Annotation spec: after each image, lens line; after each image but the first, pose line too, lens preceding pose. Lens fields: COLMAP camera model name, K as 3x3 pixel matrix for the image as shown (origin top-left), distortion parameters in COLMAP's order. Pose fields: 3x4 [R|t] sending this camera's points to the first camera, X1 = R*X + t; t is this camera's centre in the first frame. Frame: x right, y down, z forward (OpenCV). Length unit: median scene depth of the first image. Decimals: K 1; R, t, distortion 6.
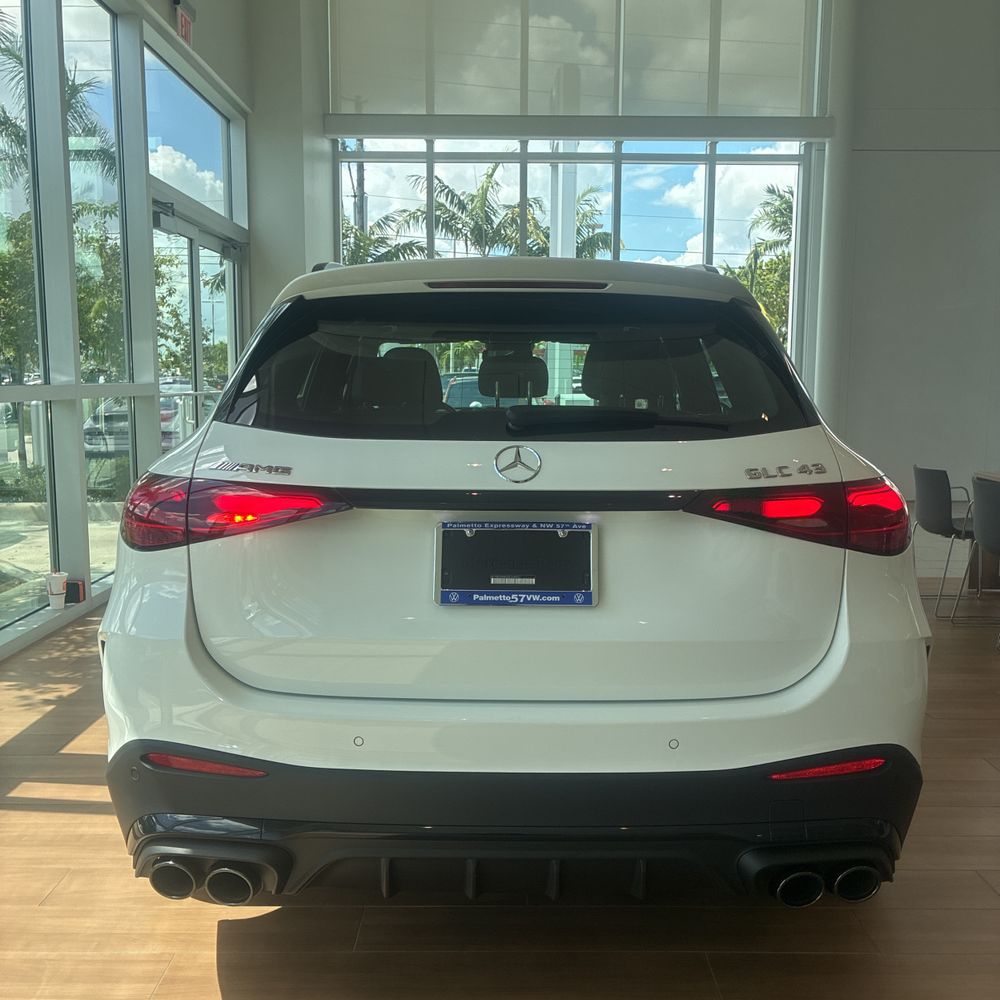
lens RADIAL K [[1020.9, 0, 500.8], [0, 1020.9, 495.8], [0, 0, 1]] dist [0.016619, 0.010164]
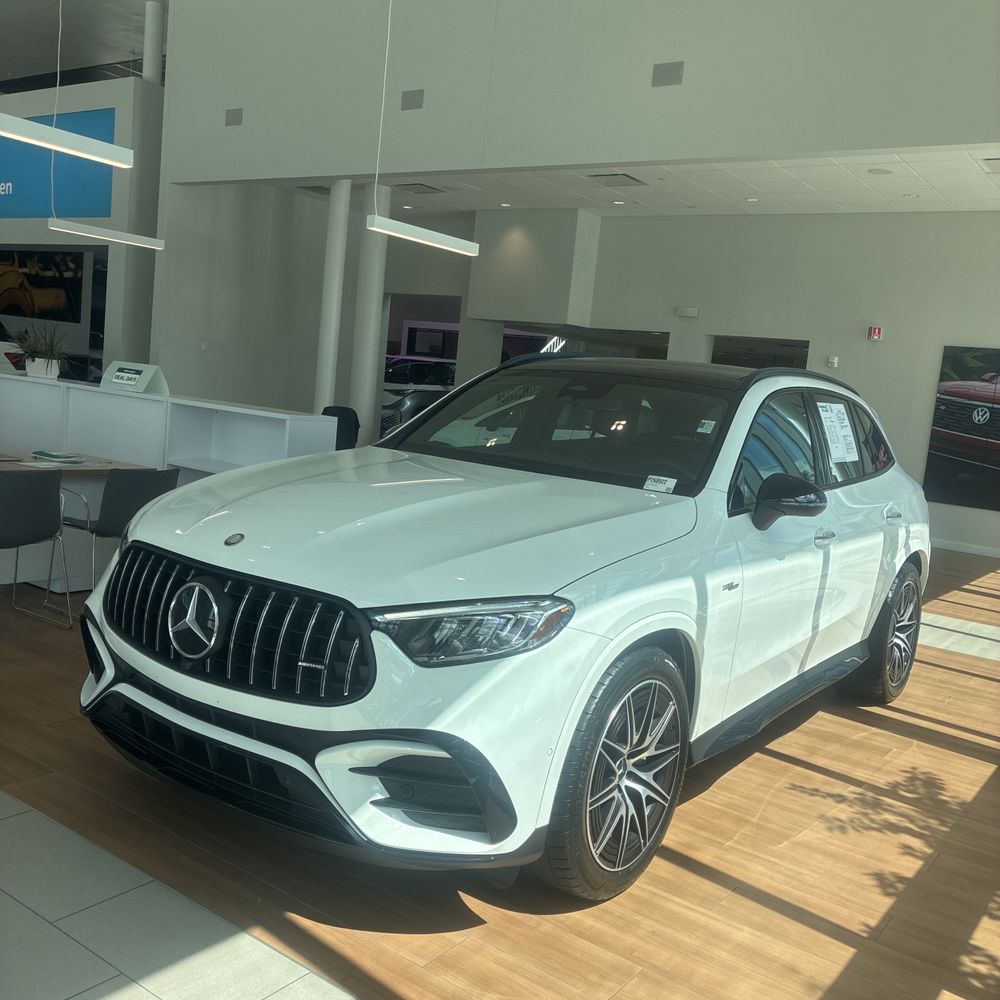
lens RADIAL K [[1004.3, 0, 500.0], [0, 1004.3, 500.0], [0, 0, 1]] dist [0.028261, -0.002669]
pose [[-0.807391, -0.155982, 0.569025, -0.866916], [-0.038644, 0.976331, 0.212801, -0.461591], [-0.588750, 0.149824, -0.794309, 3.382564]]
